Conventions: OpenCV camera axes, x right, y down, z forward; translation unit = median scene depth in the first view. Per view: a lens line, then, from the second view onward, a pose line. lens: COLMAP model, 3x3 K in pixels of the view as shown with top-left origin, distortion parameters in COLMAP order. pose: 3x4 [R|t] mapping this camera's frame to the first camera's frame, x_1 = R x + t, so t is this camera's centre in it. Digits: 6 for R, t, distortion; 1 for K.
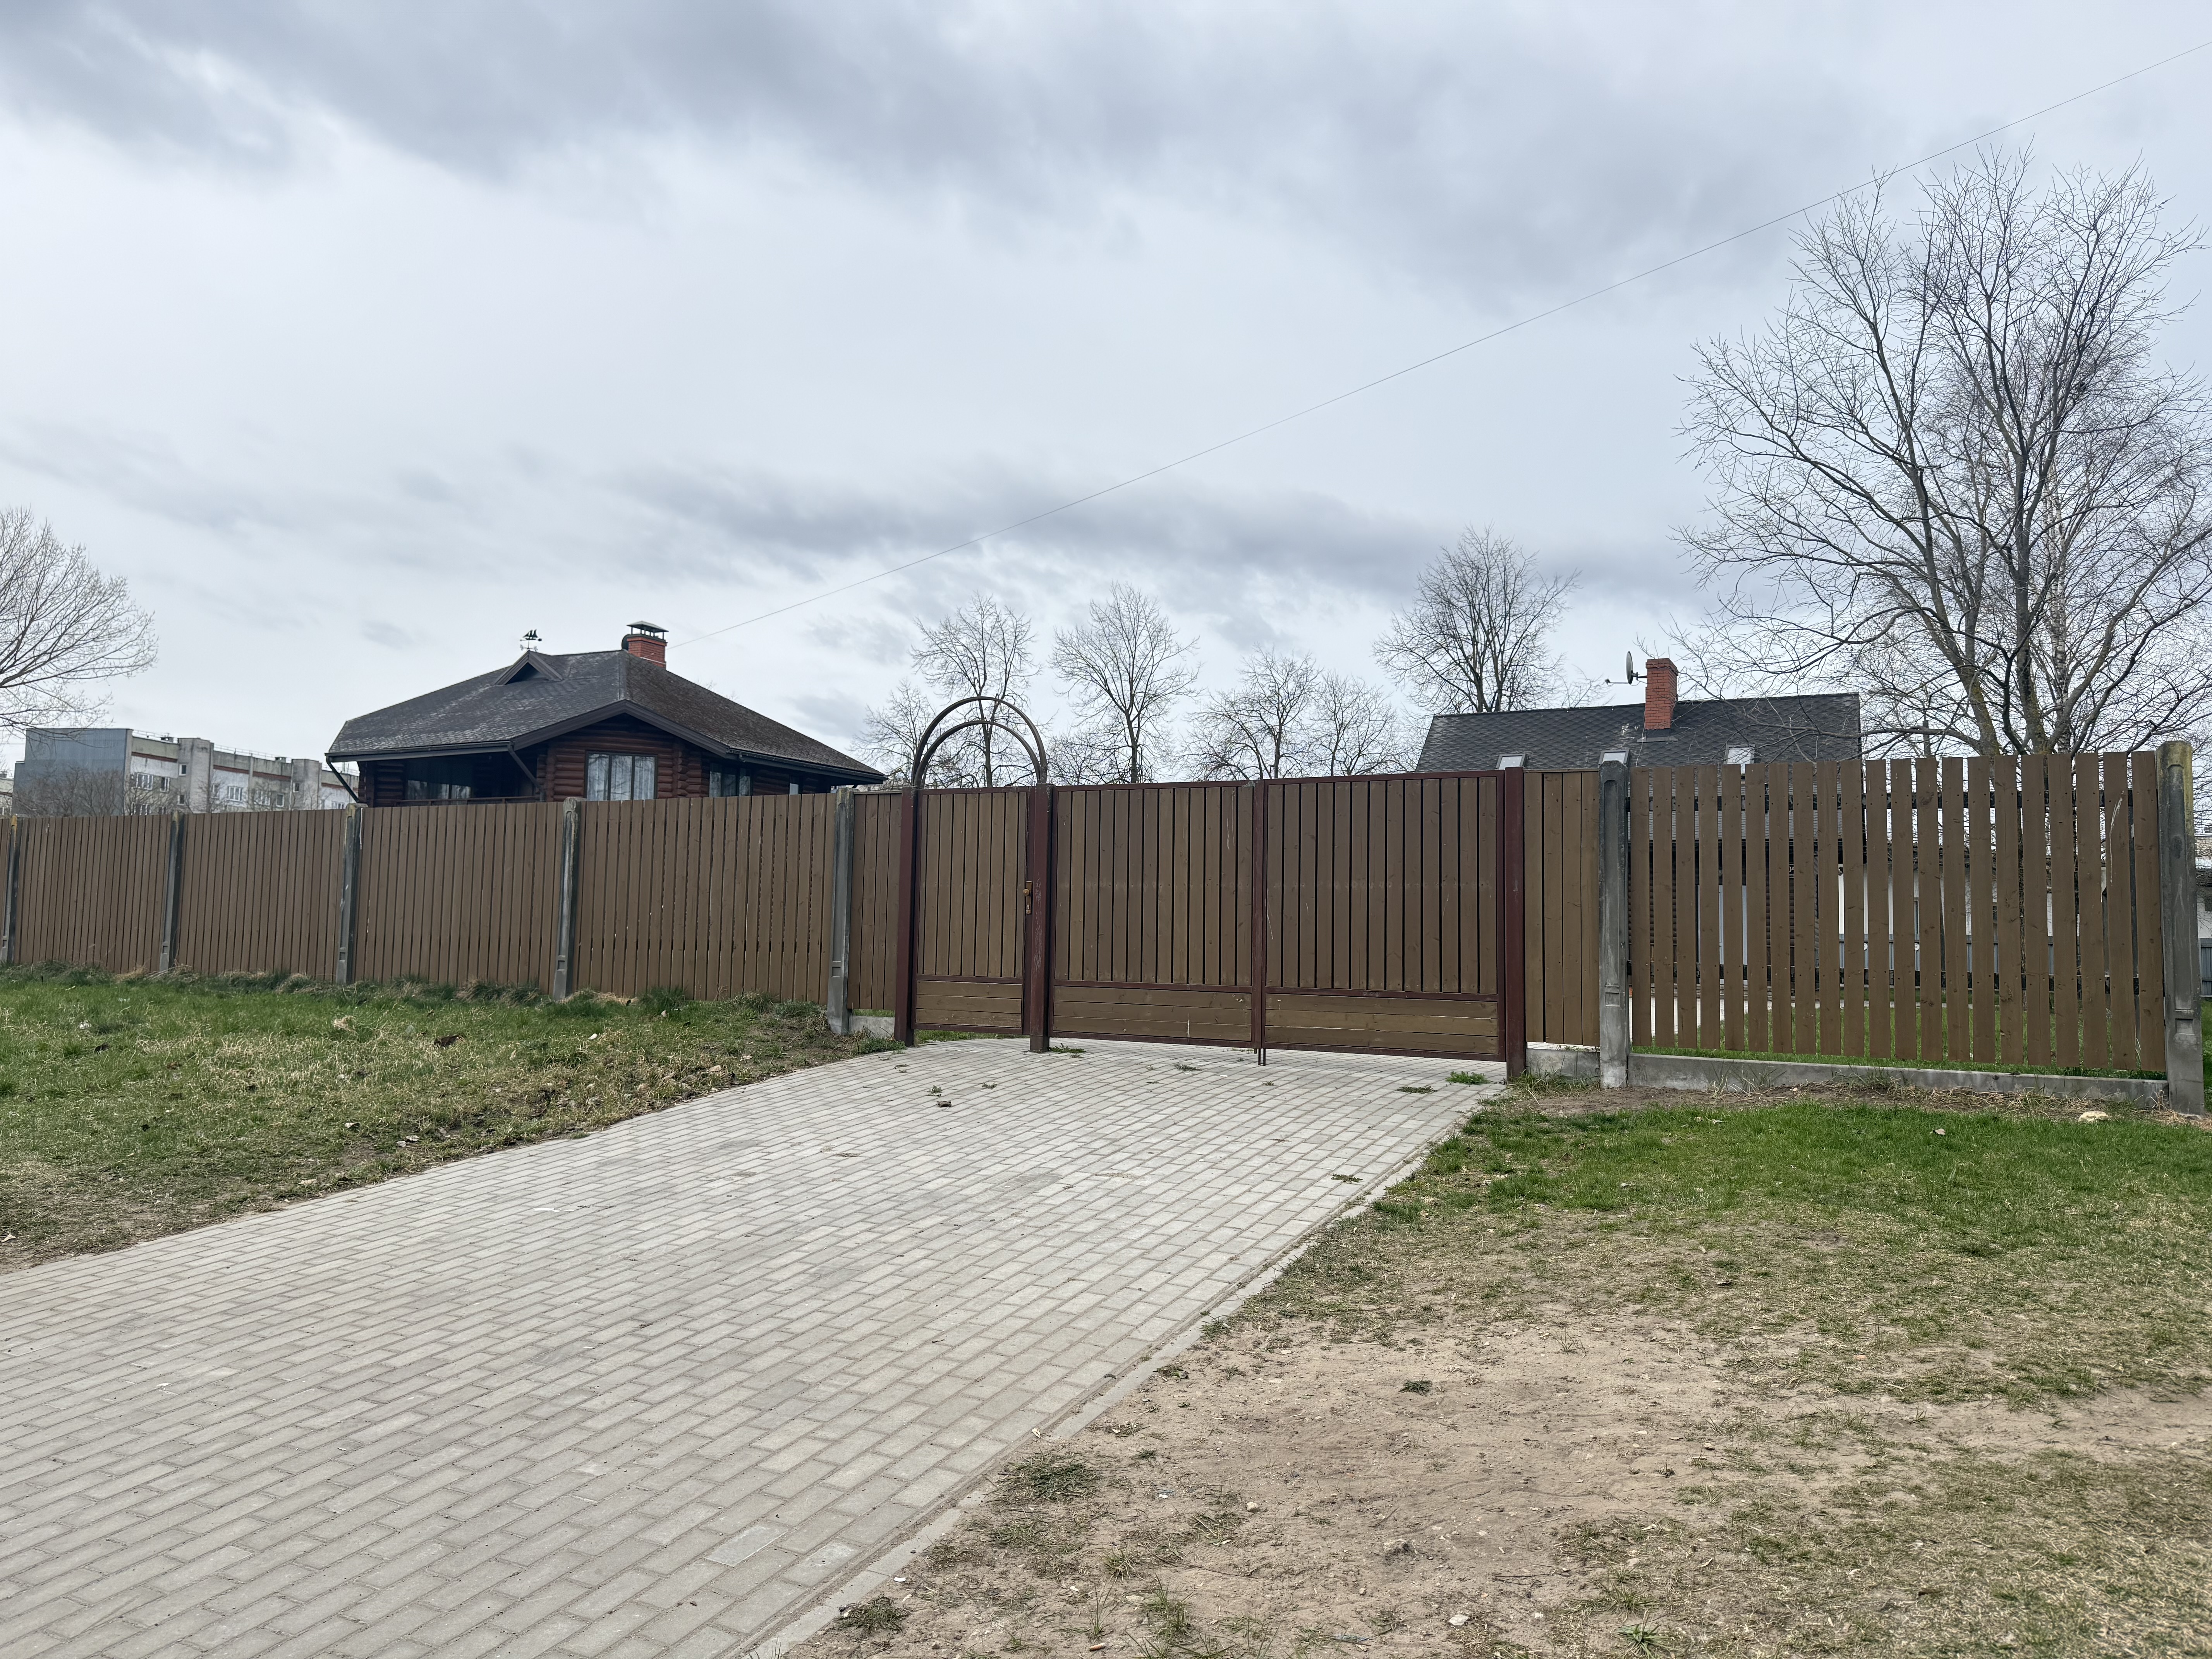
lens RADIAL K [[1507.2, 0, 1116.8], [0, 1507.2, 826.7], [0, 0, 1]] dist [0.116487, -0.163338]
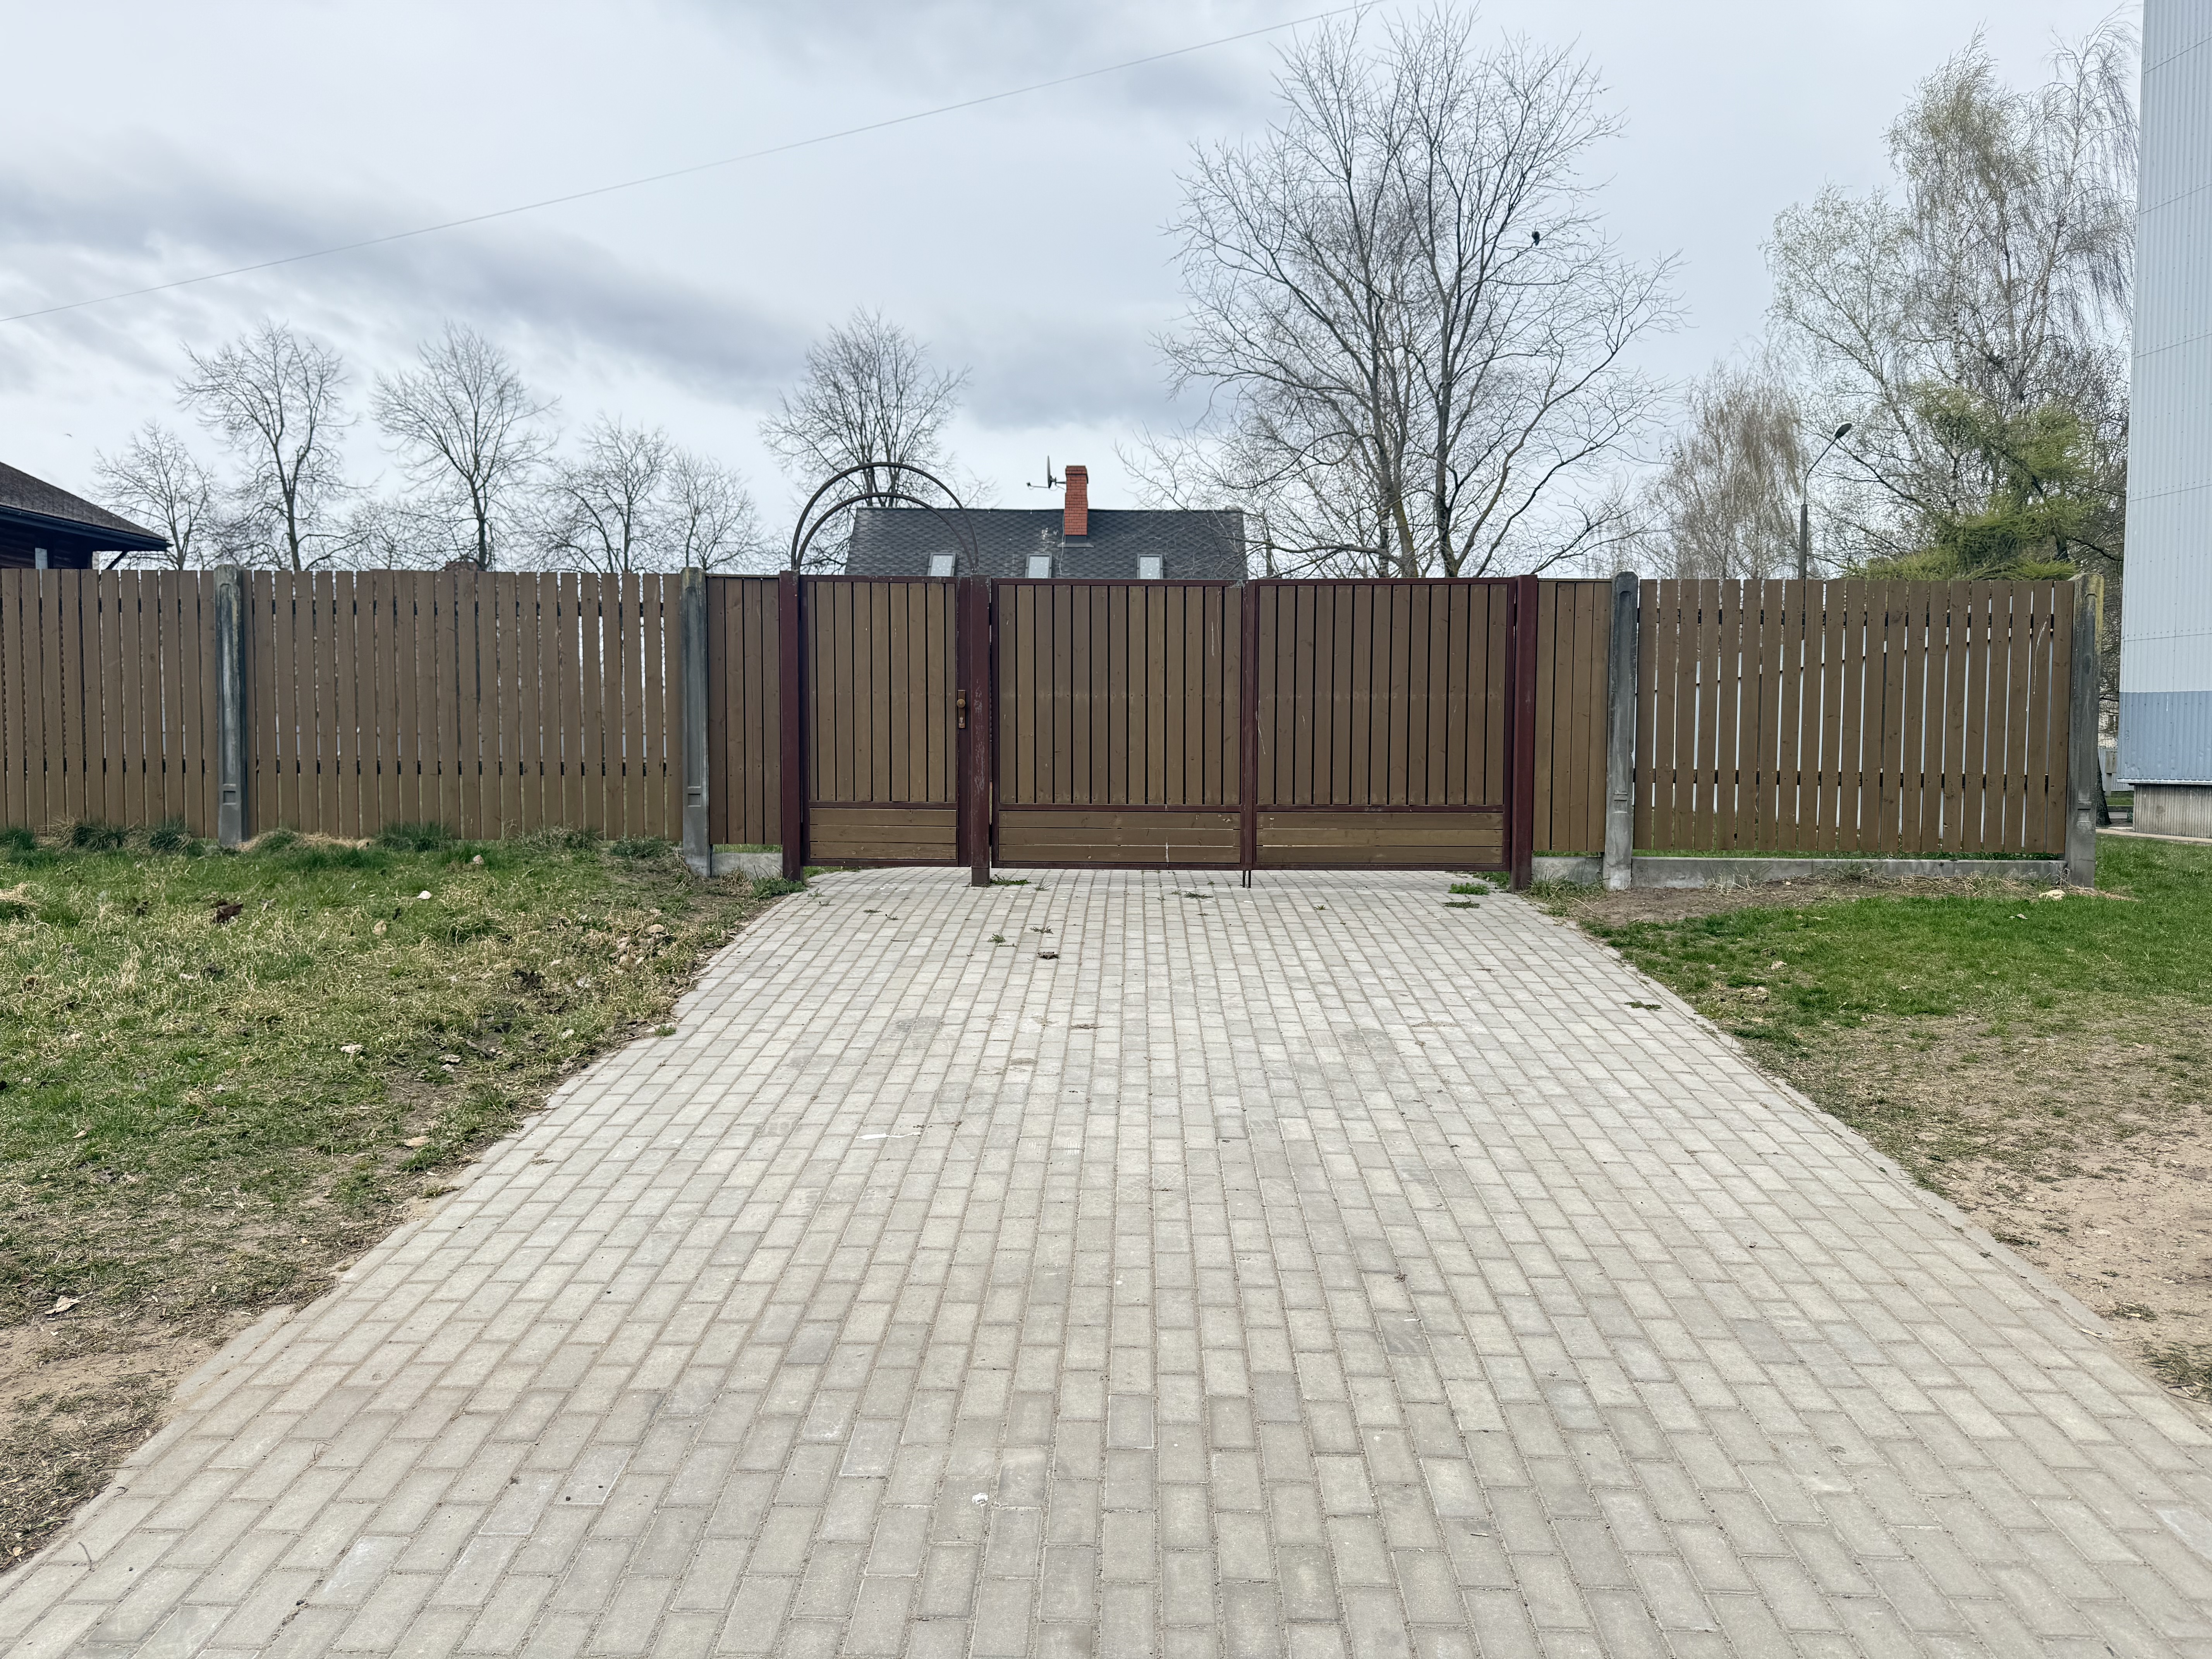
lens RADIAL K [[1506.0, 0, 1100.5], [0, 1506.0, 848.3], [0, 0, 1]] dist [0.059103, -0.080902]
pose [[0.895317, -0.044391, 0.443211, -0.140631], [-0.022379, 0.989282, 0.144291, 0.000097], [-0.444866, -0.139105, 0.884728, 0.075435]]
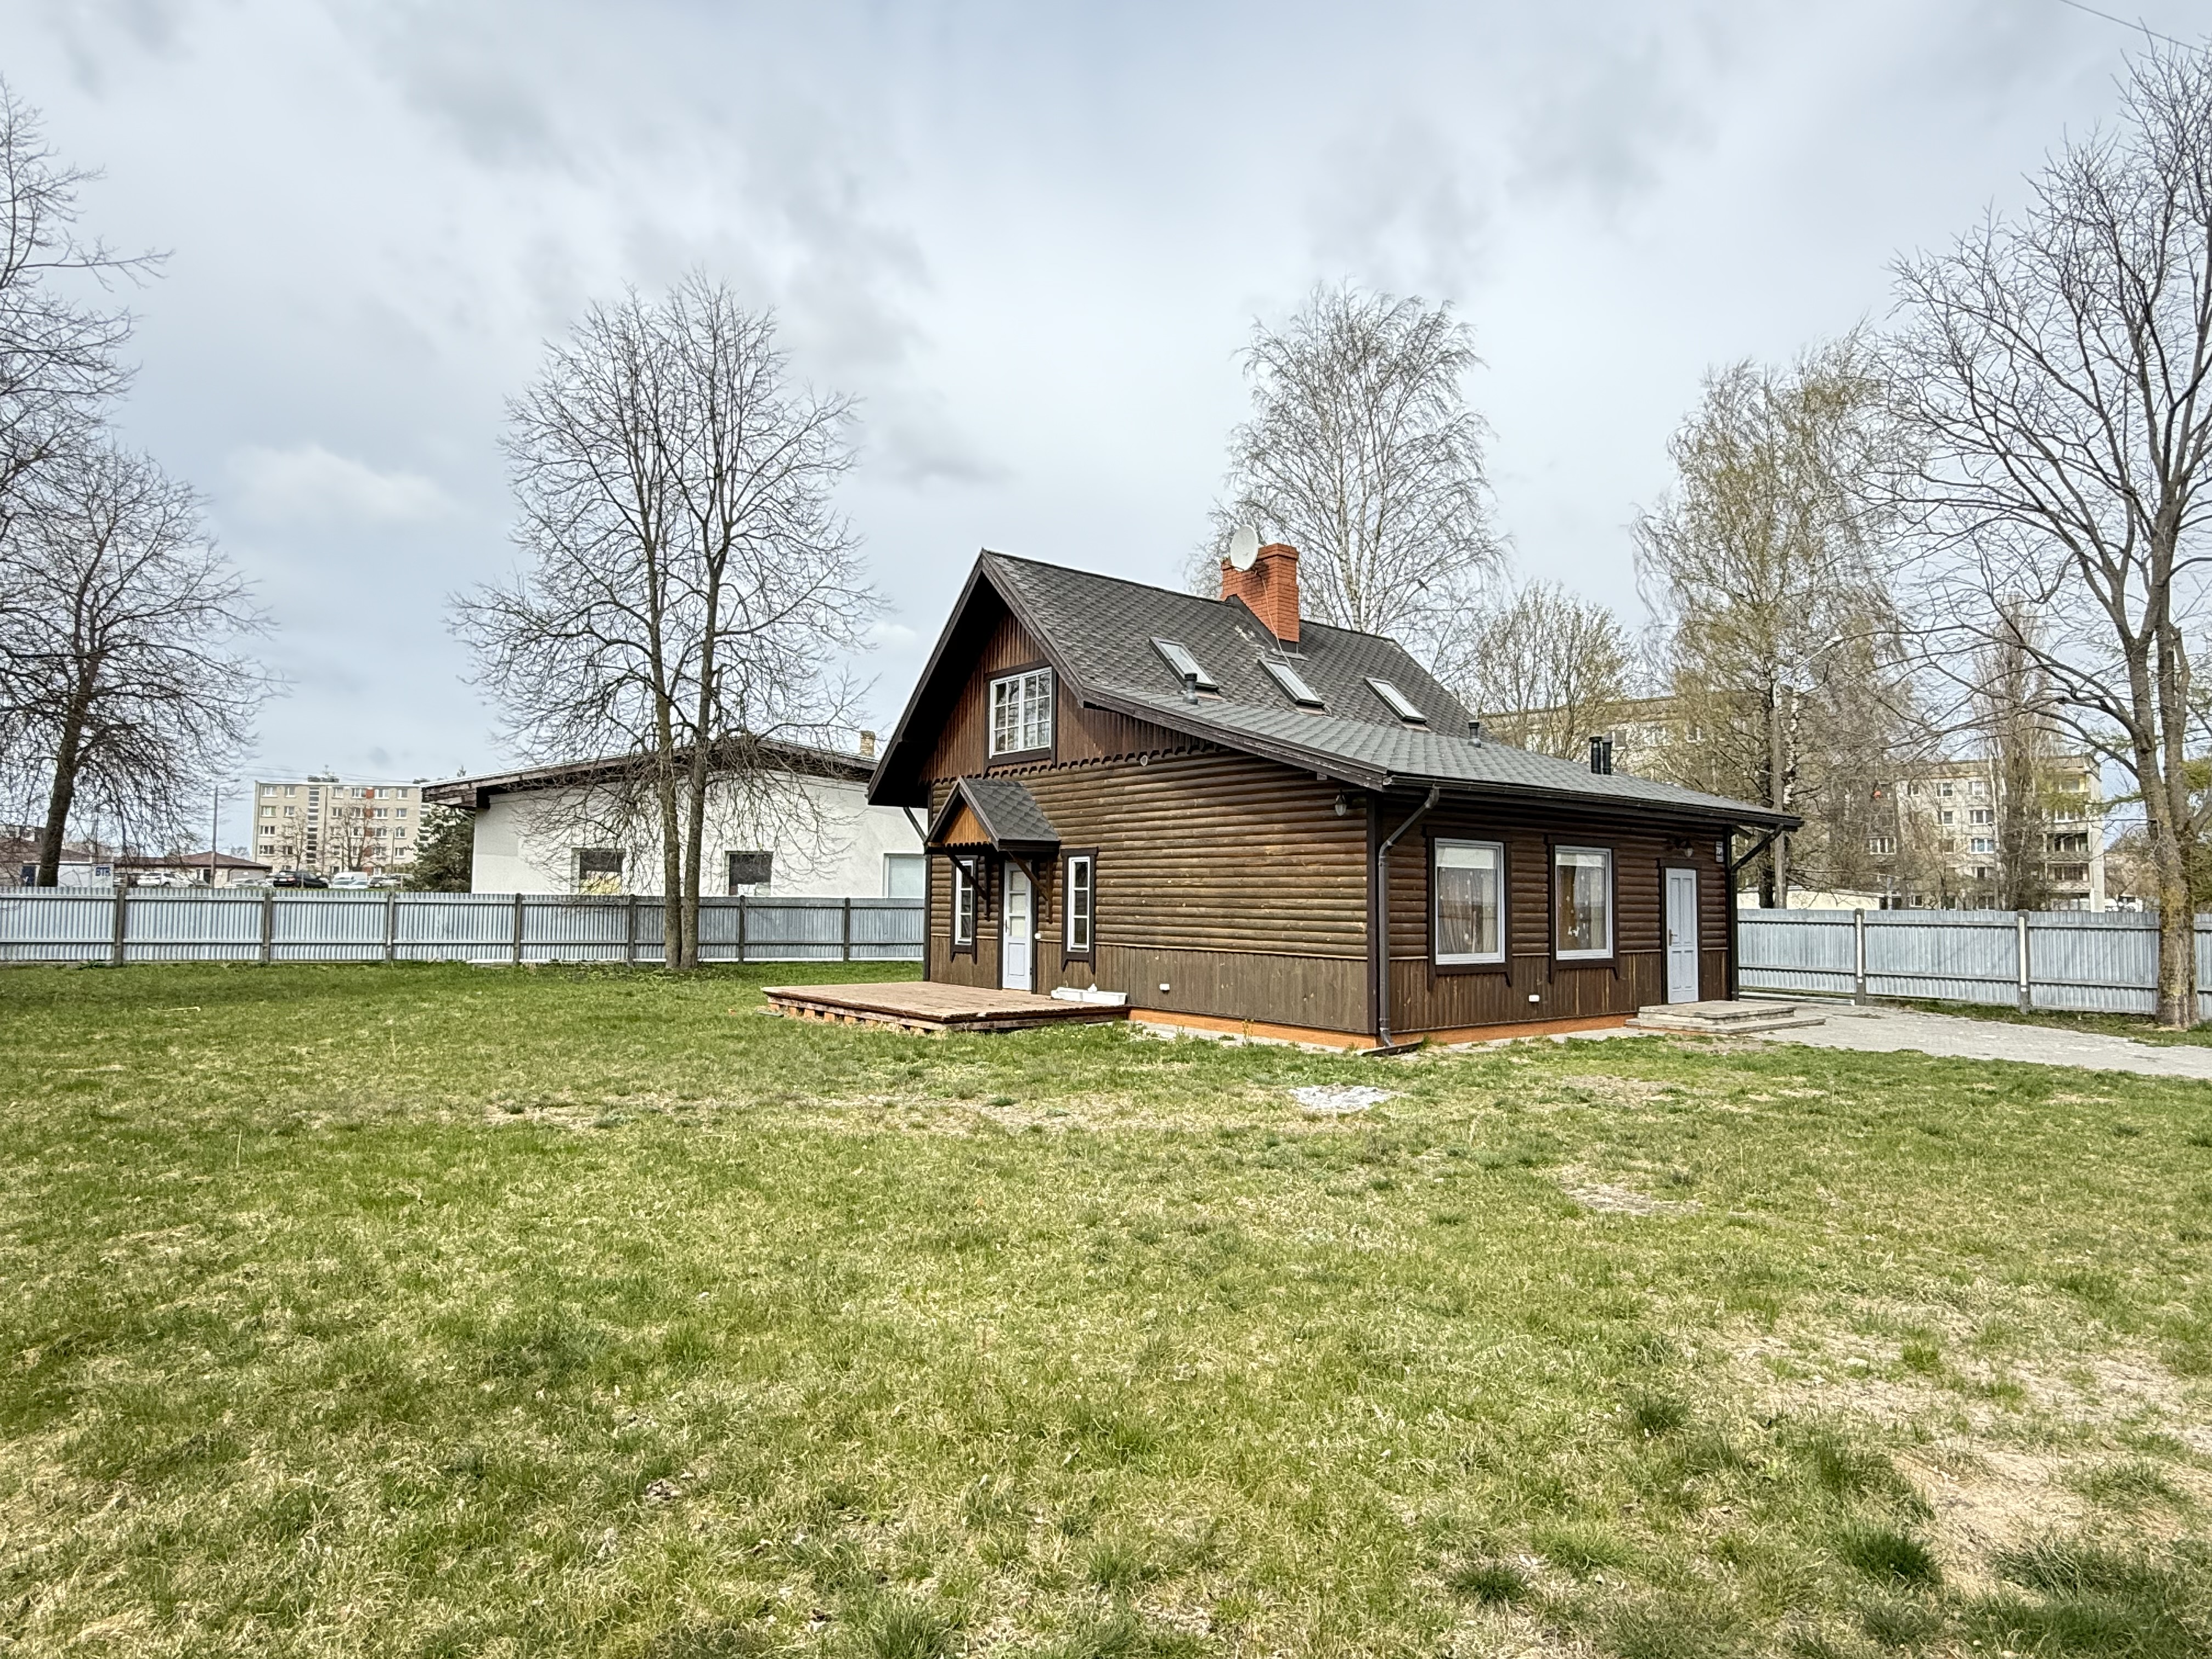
lens RADIAL K [[1244.5, 0, 1097.4], [0, 1244.5, 829.7], [0, 0, 1]] dist [-0.002066, -0.000116]
pose [[0.415004, 0.033505, 0.909202, -0.330450], [-0.076886, 0.997038, -0.001647, 0.051186], [-0.906565, -0.069222, 0.416351, 1.204852]]
